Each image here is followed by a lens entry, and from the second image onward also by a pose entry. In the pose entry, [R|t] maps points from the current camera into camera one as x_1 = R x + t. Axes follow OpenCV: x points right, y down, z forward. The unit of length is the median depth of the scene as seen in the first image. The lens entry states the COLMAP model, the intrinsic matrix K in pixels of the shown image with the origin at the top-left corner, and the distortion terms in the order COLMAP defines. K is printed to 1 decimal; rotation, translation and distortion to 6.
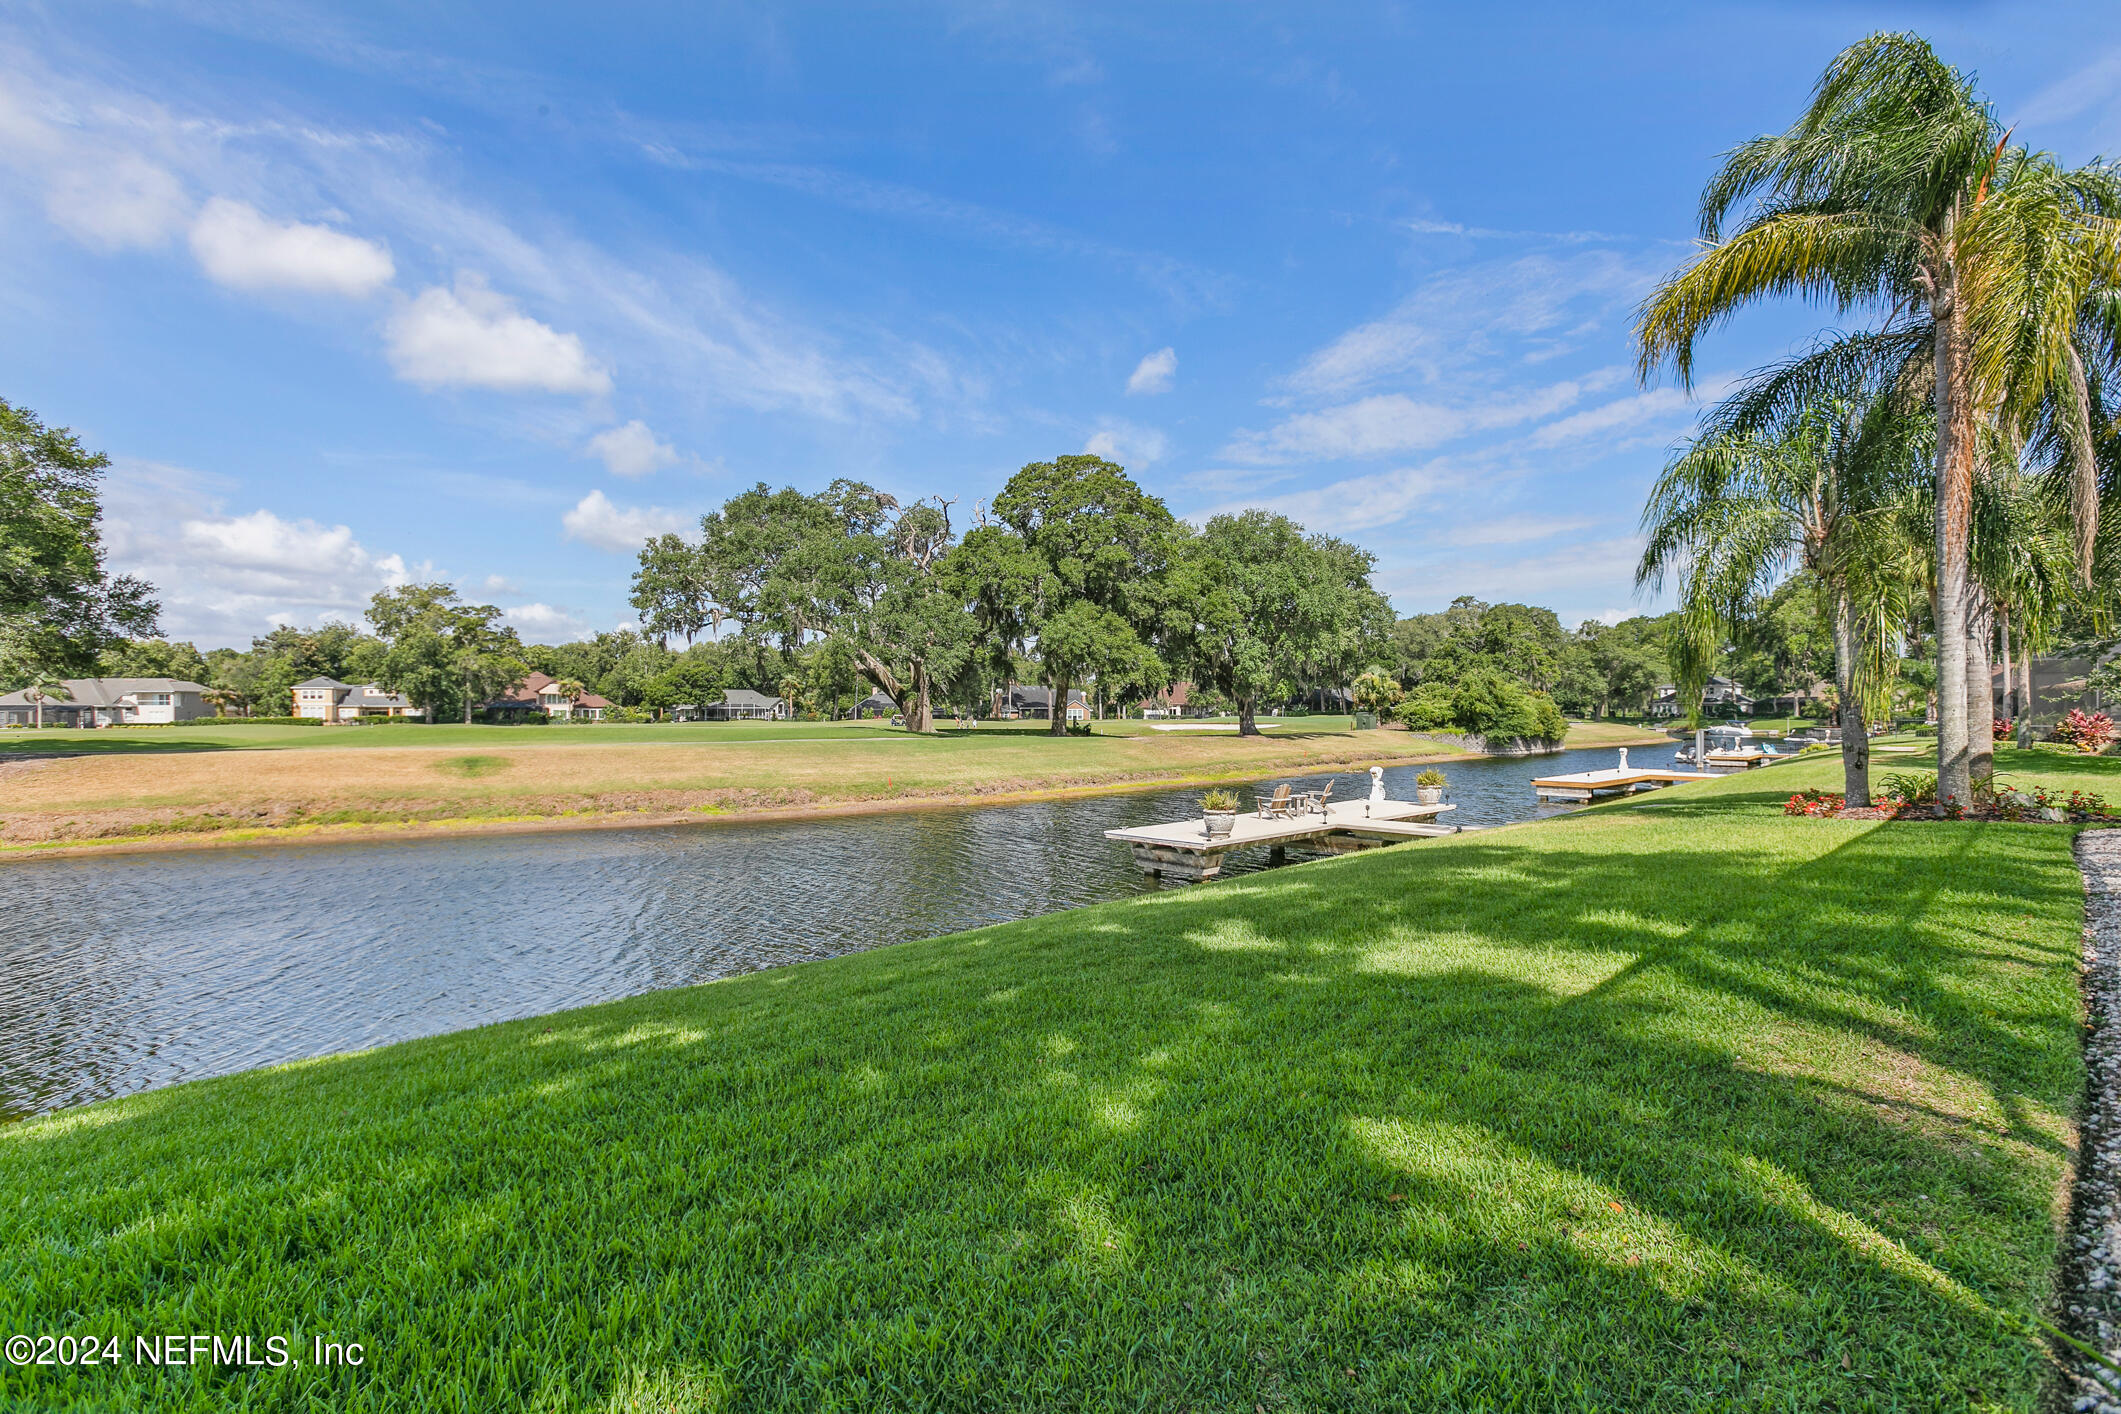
lens RADIAL K [[828.7, 0, 1107.6], [0, 828.7, 692.1], [0, 0, 1]] dist [-0.000665, 0.000072]
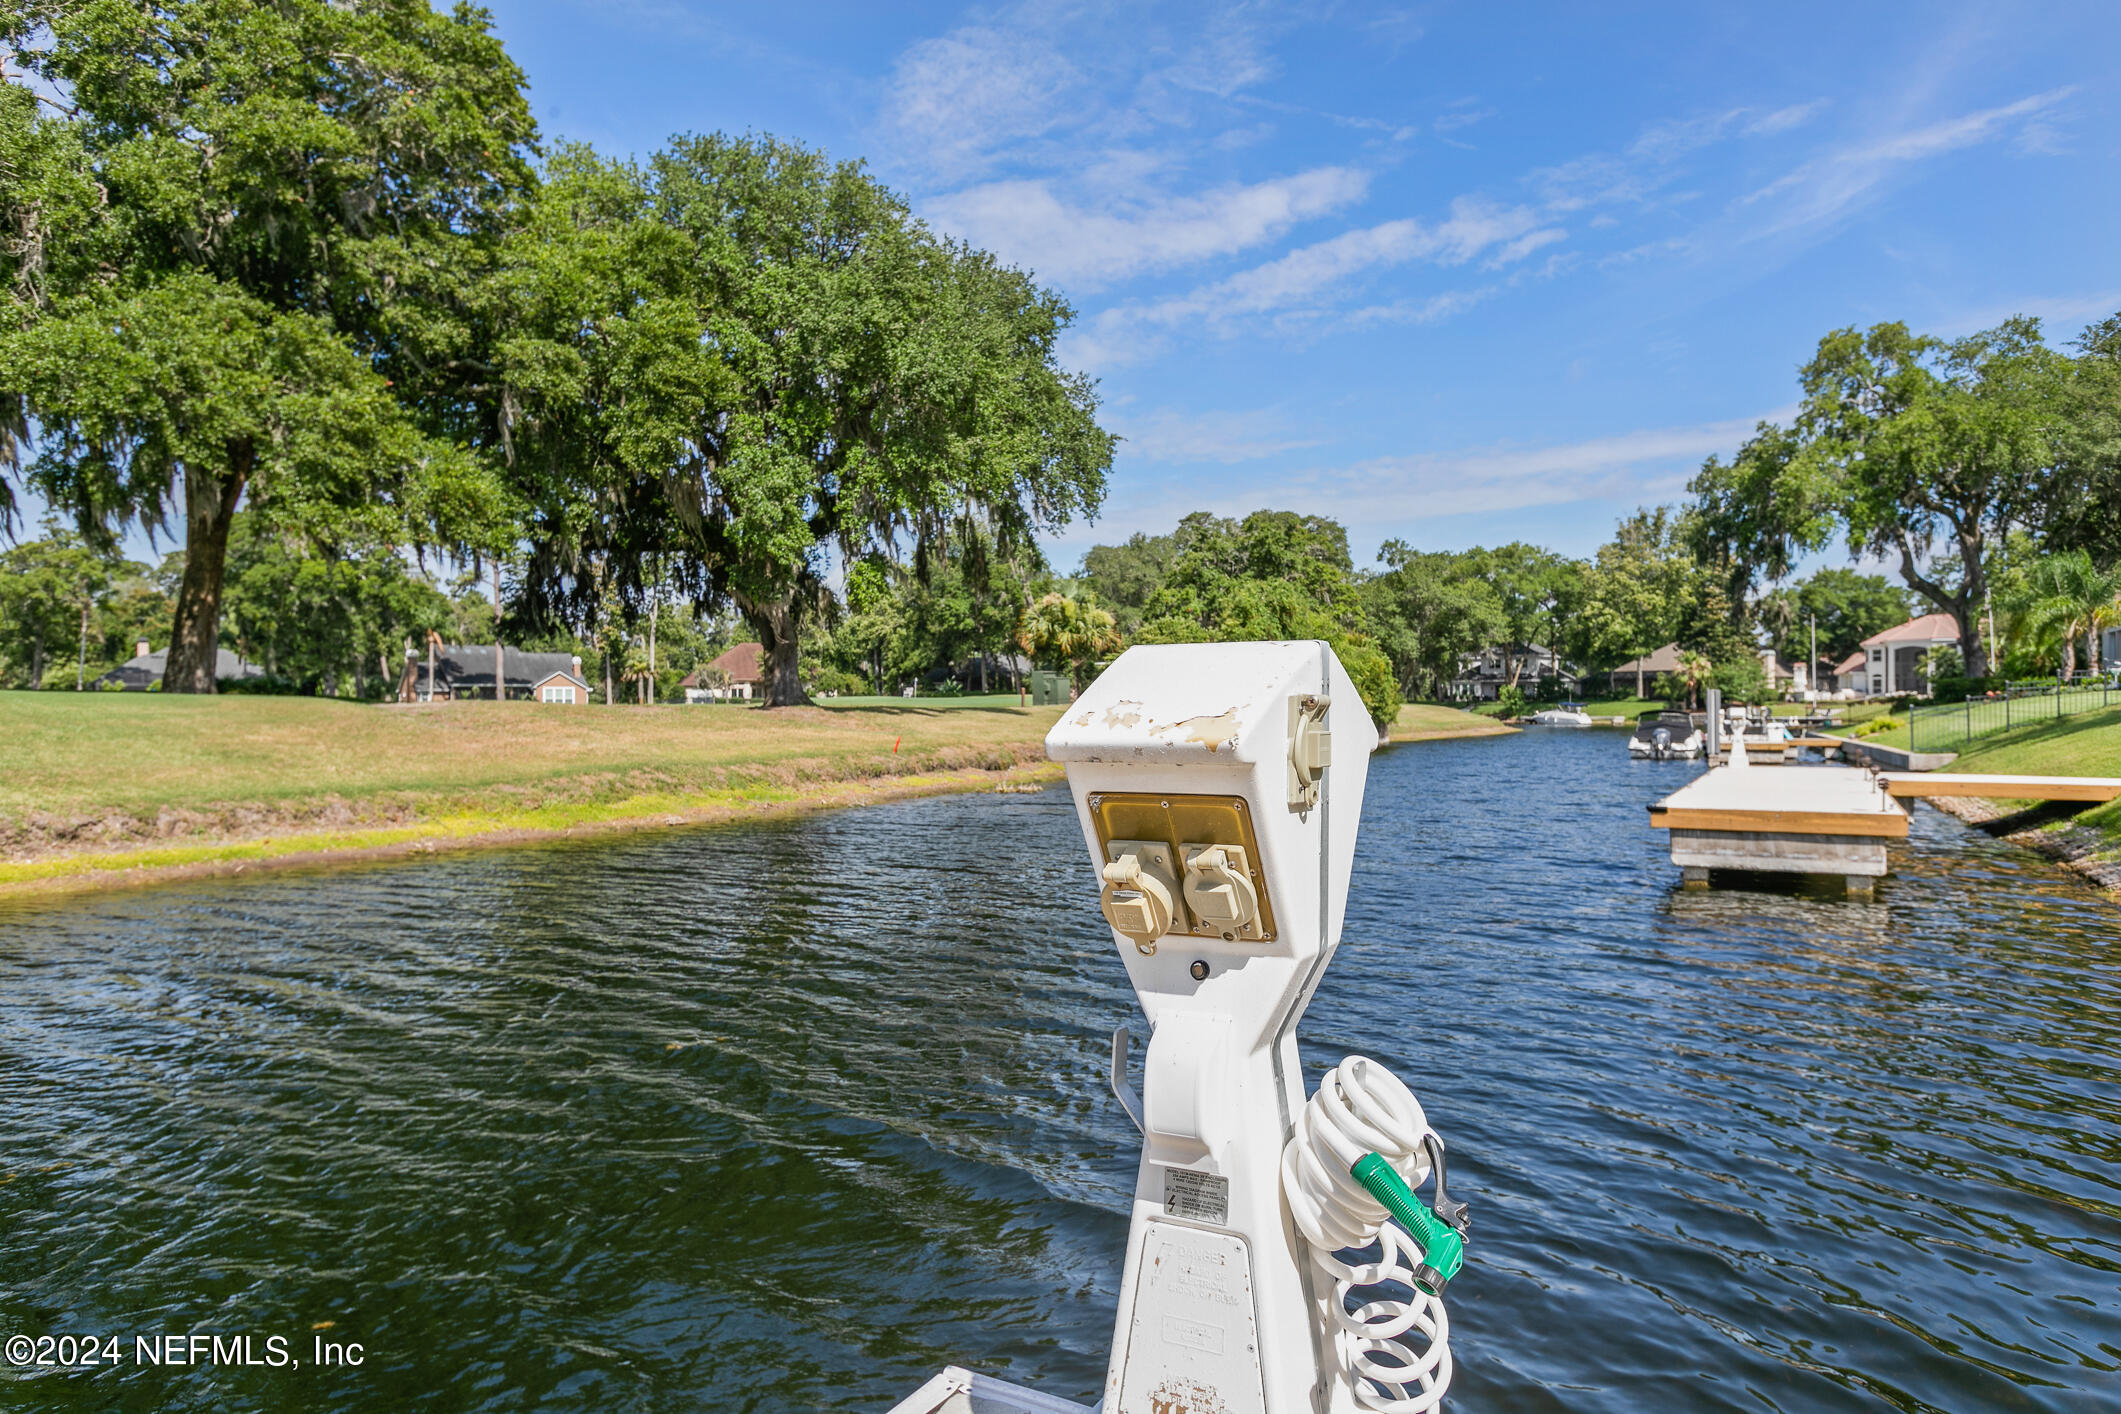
lens RADIAL K [[1422.4, 0, 1094.7], [0, 1422.4, 724.8], [0, 0, 1]] dist [0.015462, -0.015859]
pose [[0.945135, -0.004150, 0.326653, 0.073145], [-0.011934, 0.998813, 0.047221, 0.021954], [-0.326462, -0.048529, 0.943964, 0.231331]]
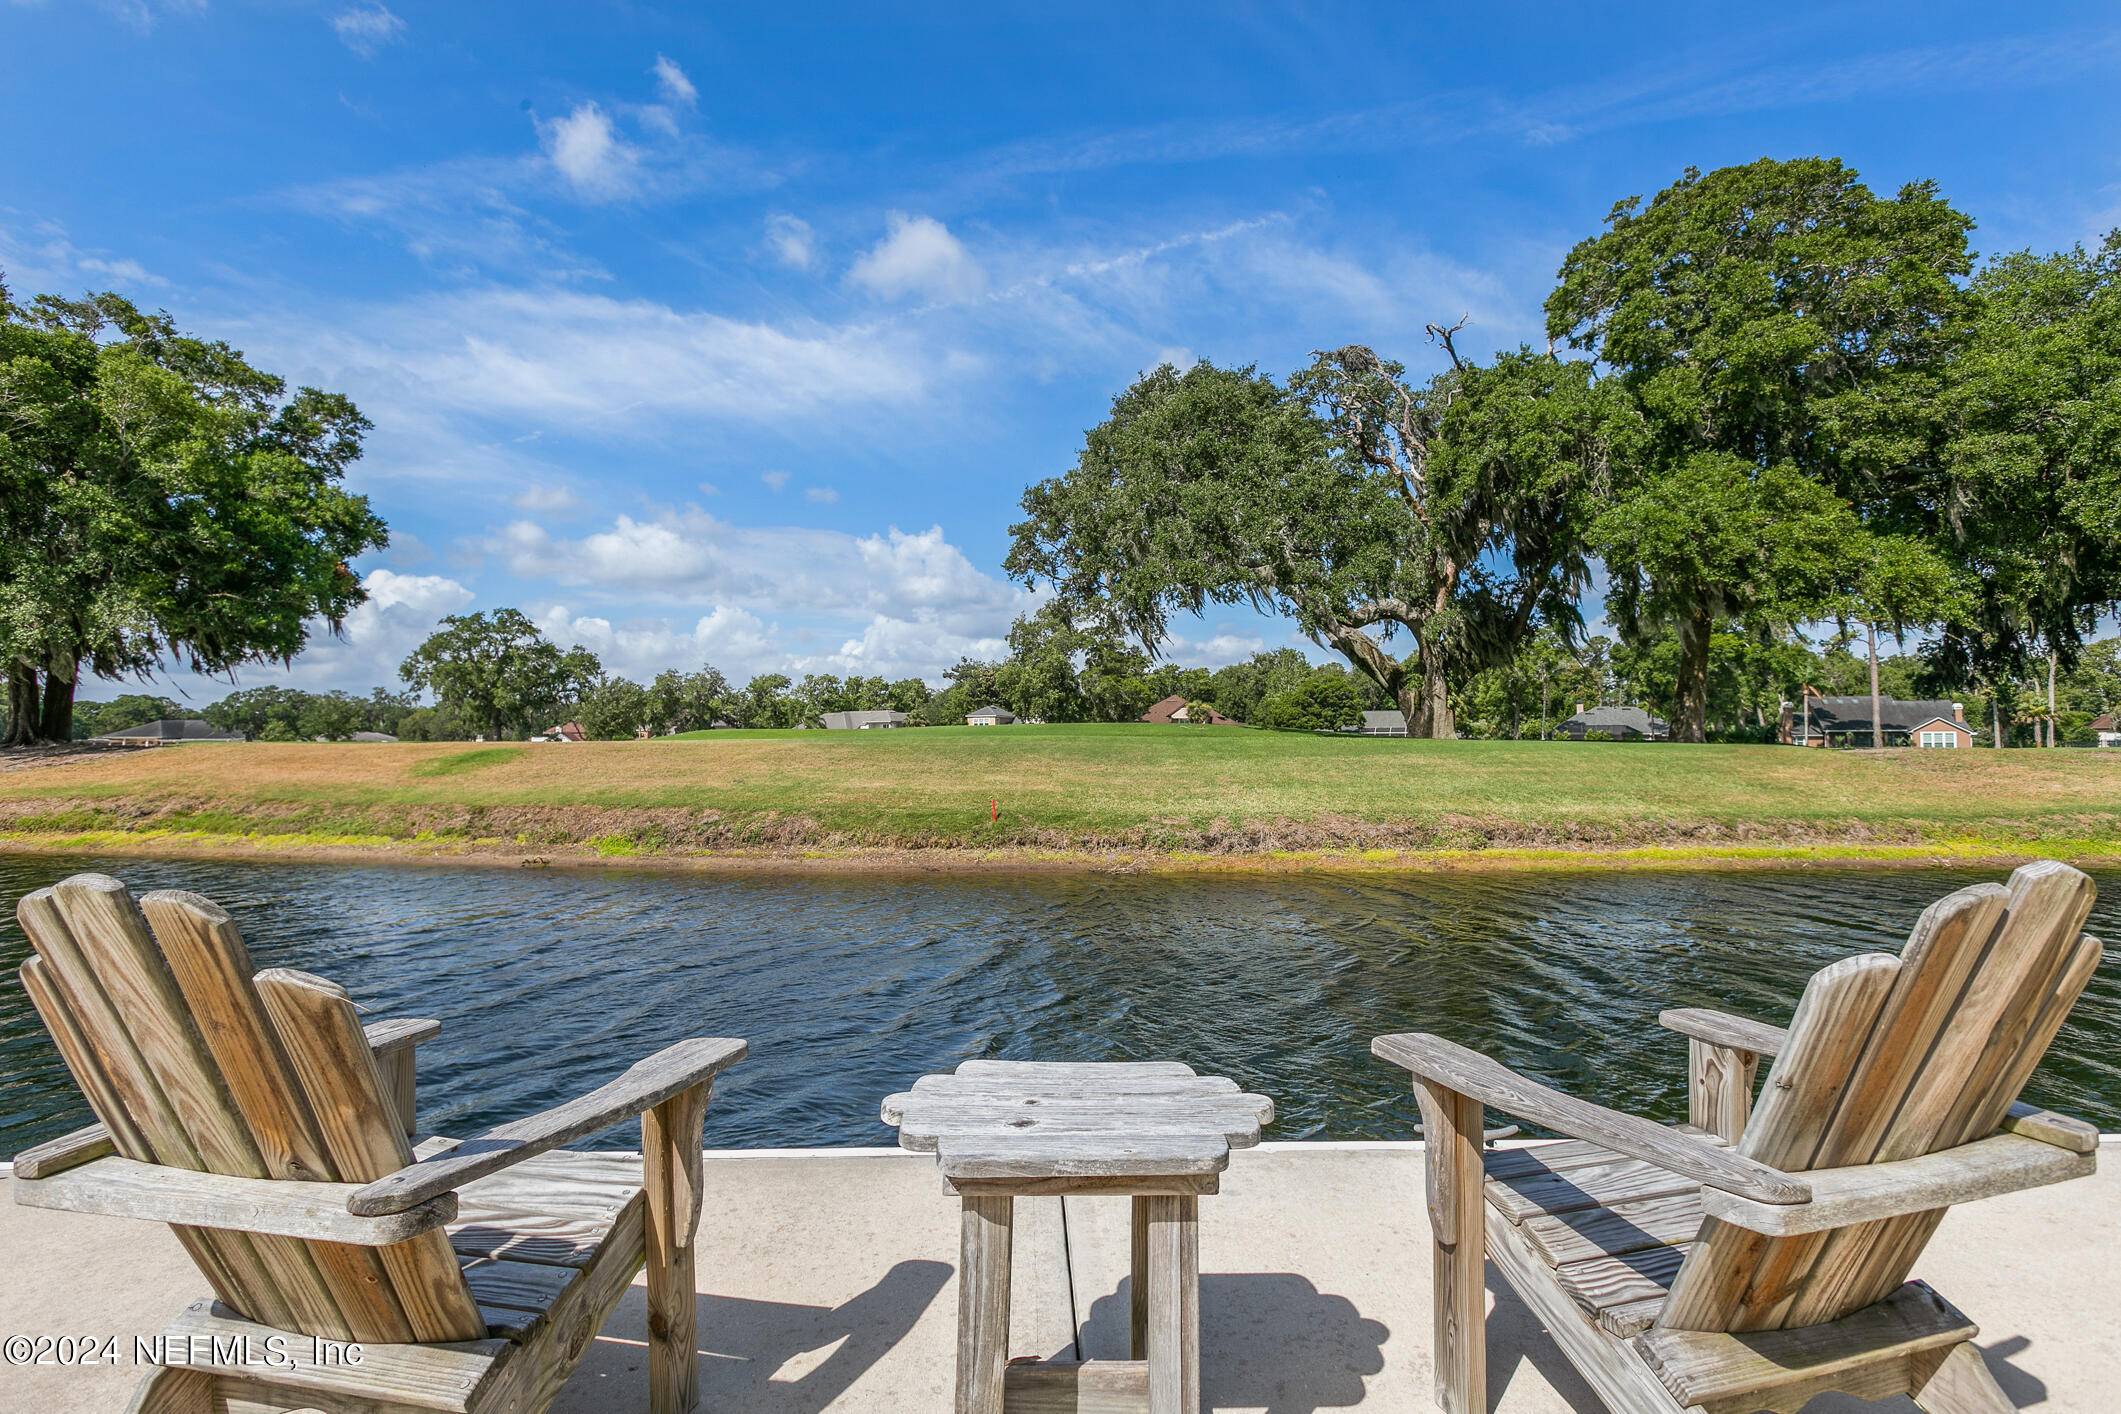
lens RADIAL K [[1093.6, 0, 1046.0], [0, 1093.6, 705.5], [0, 0, 1]] dist [0.005584, 0.002584]
pose [[0.758204, -0.025082, -0.651534, 0.055373], [0.022864, 0.999668, -0.011878, 0.019672], [0.651616, -0.005891, 0.758526, 0.190281]]
